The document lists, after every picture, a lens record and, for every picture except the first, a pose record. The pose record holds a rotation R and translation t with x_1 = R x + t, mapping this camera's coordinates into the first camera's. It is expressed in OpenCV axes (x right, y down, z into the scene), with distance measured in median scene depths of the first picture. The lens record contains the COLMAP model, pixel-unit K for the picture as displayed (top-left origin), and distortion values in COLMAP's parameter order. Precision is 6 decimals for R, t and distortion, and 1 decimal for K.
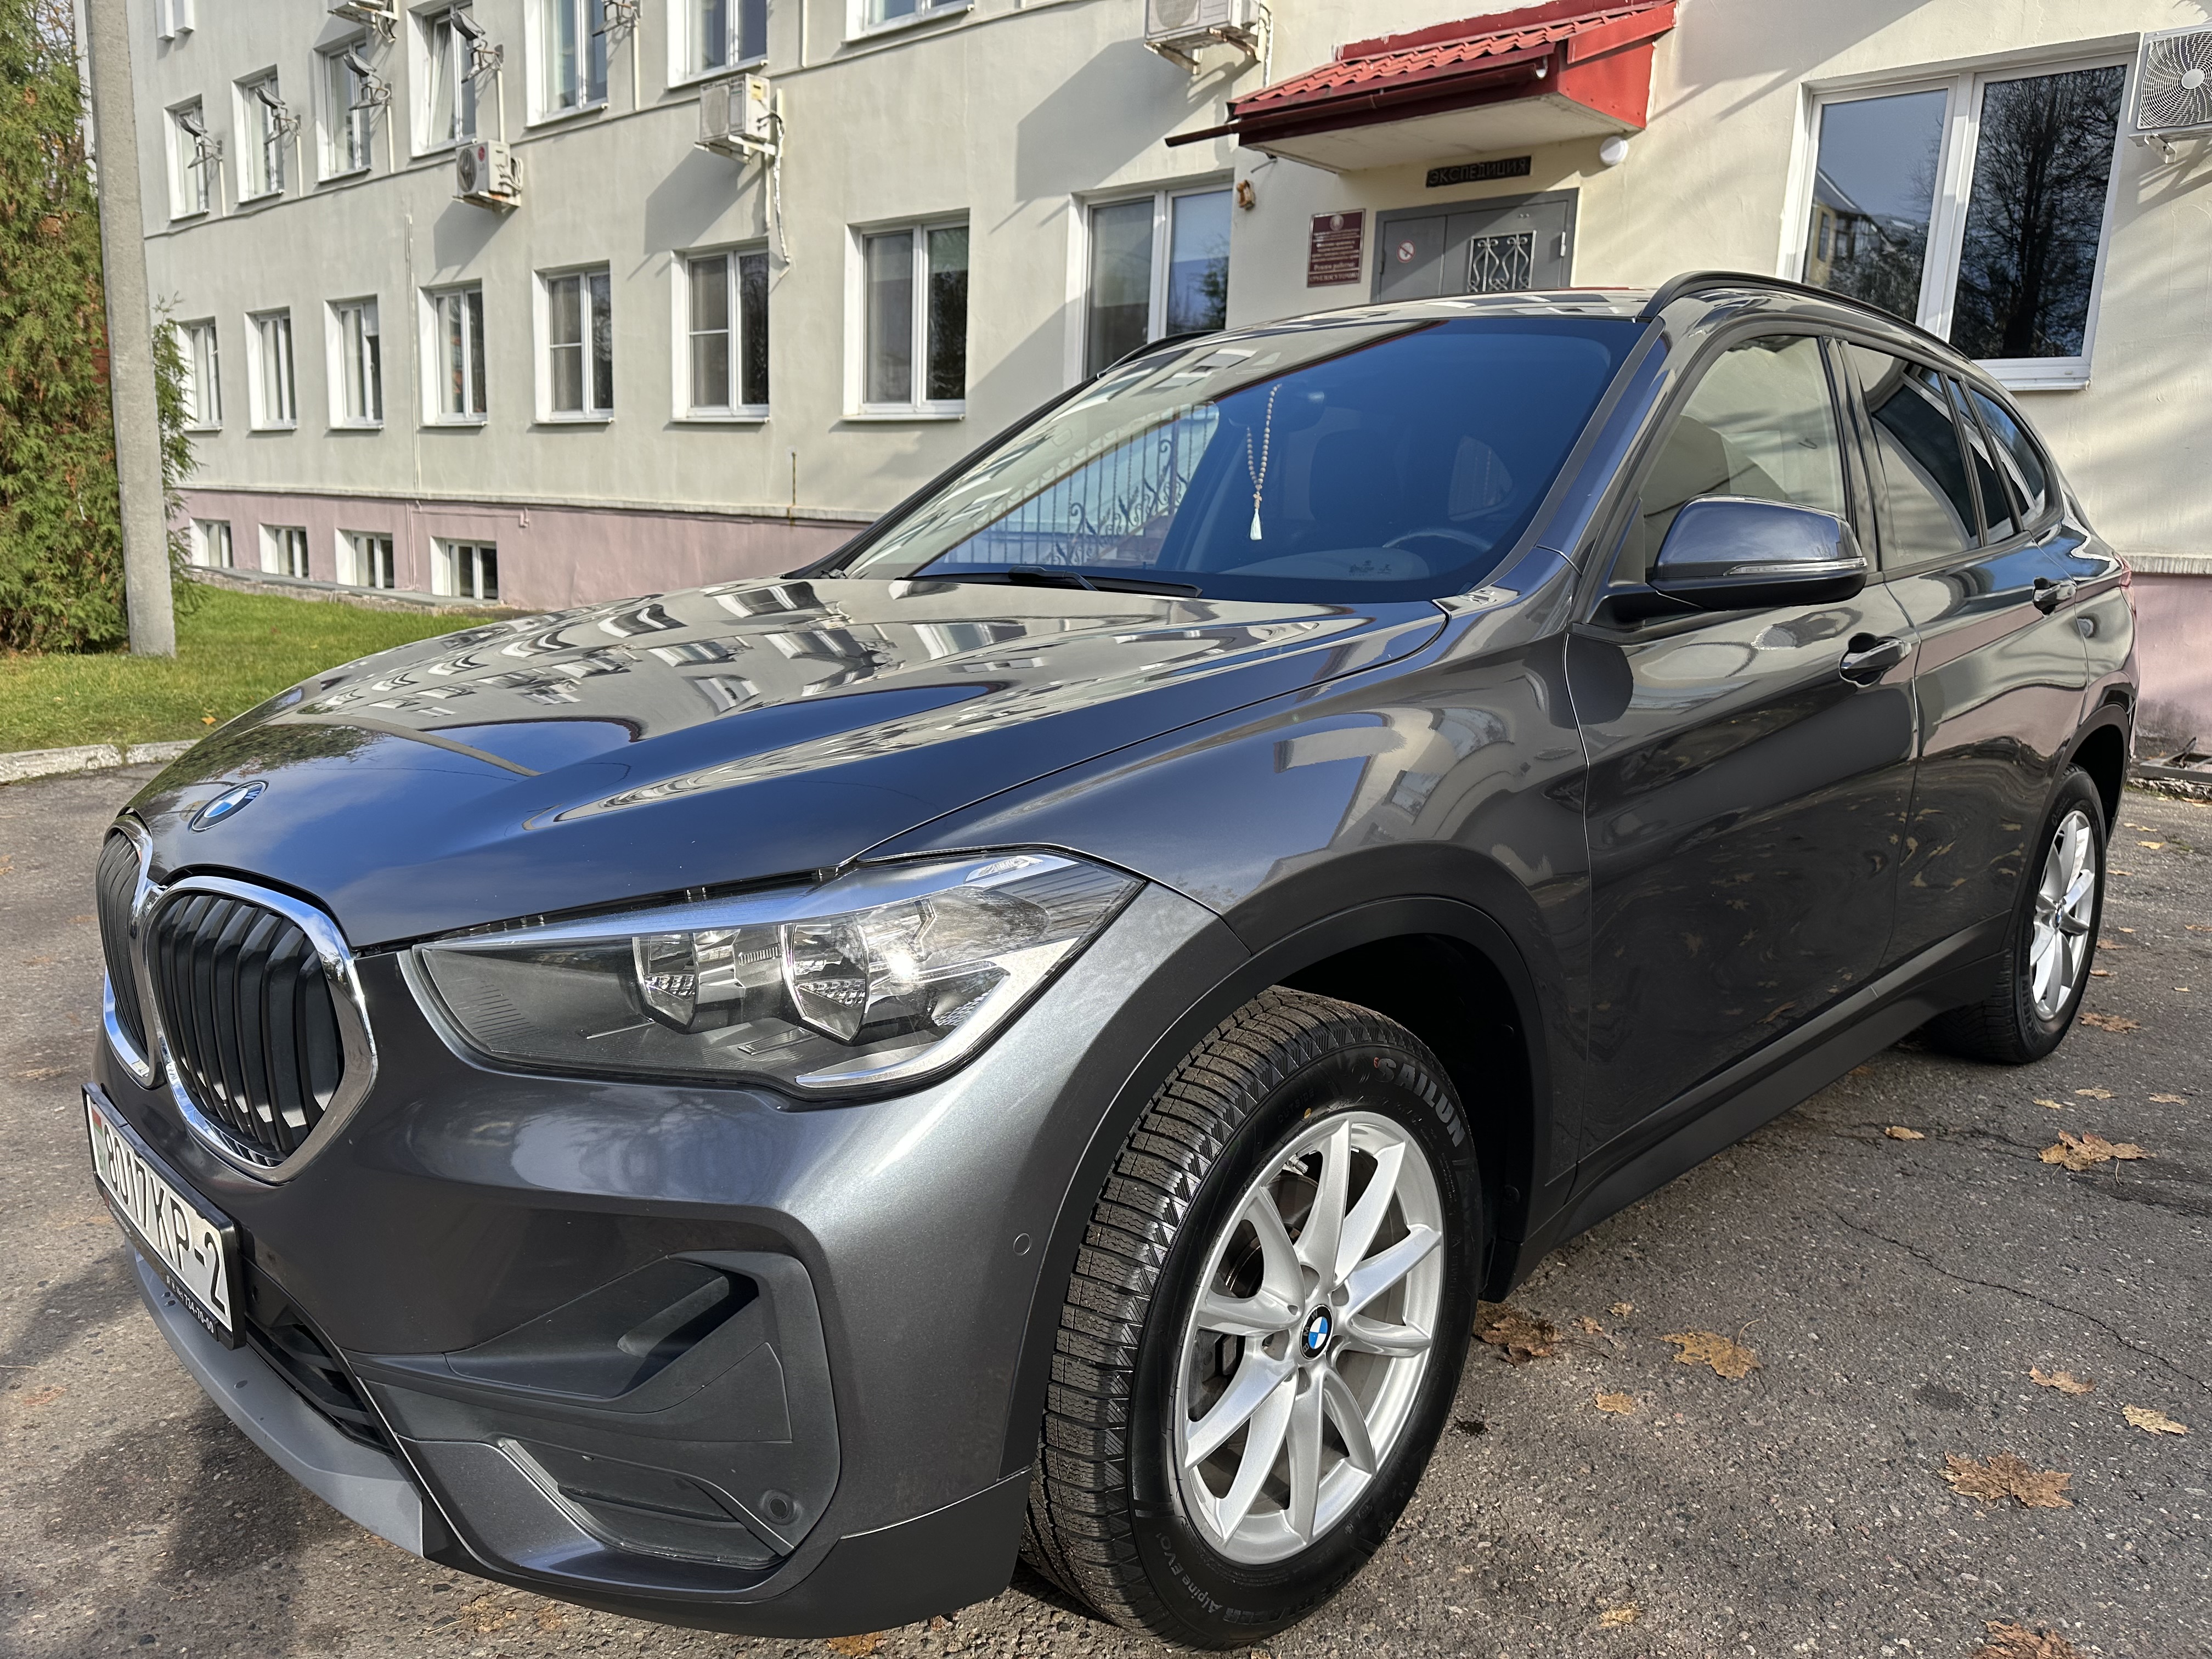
lens RADIAL K [[1574.4, 0, 1106.0], [0, 1574.4, 829.5], [0, 0, 1]] dist [0.007641, -0.006973]
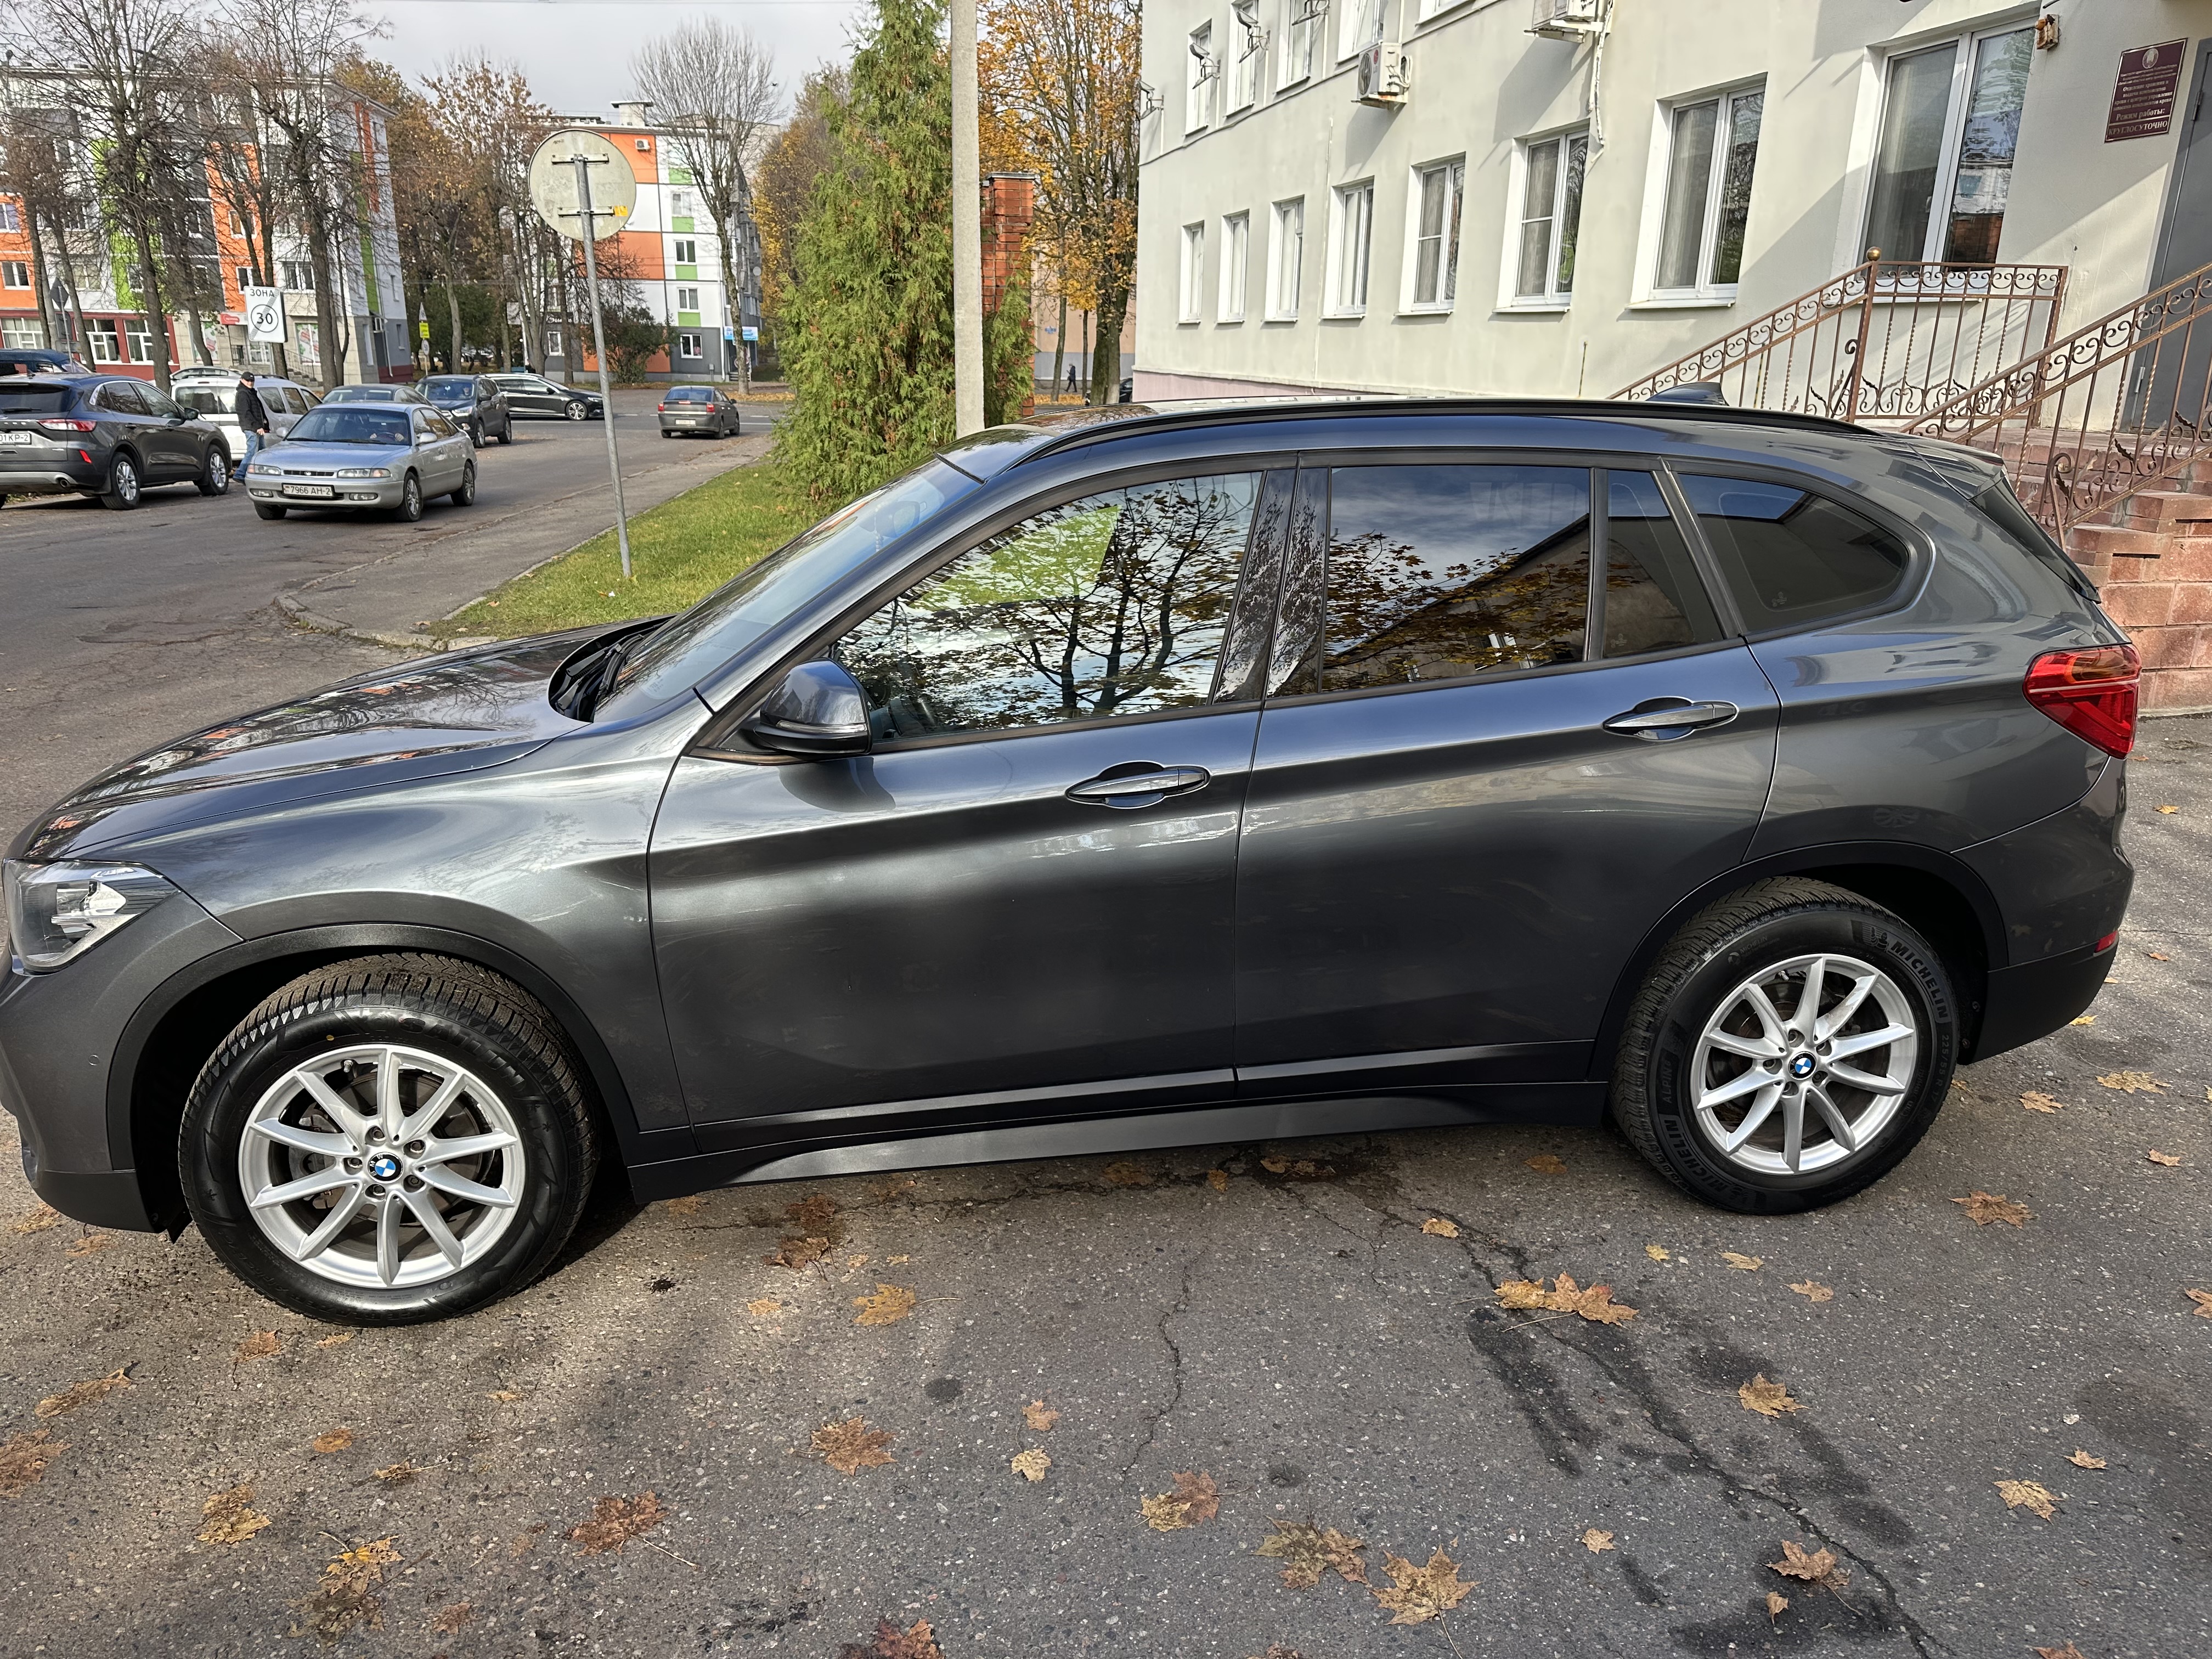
lens RADIAL K [[1553.5, 0, 1097.7], [0, 1553.5, 846.3], [0, 0, 1]] dist [0.046762, -0.060926]
pose [[0.798160, 0.160912, -0.580558, 0.177532], [-0.099741, 0.985666, 0.136070, -0.033177], [0.594132, -0.050700, 0.802768, 0.015750]]
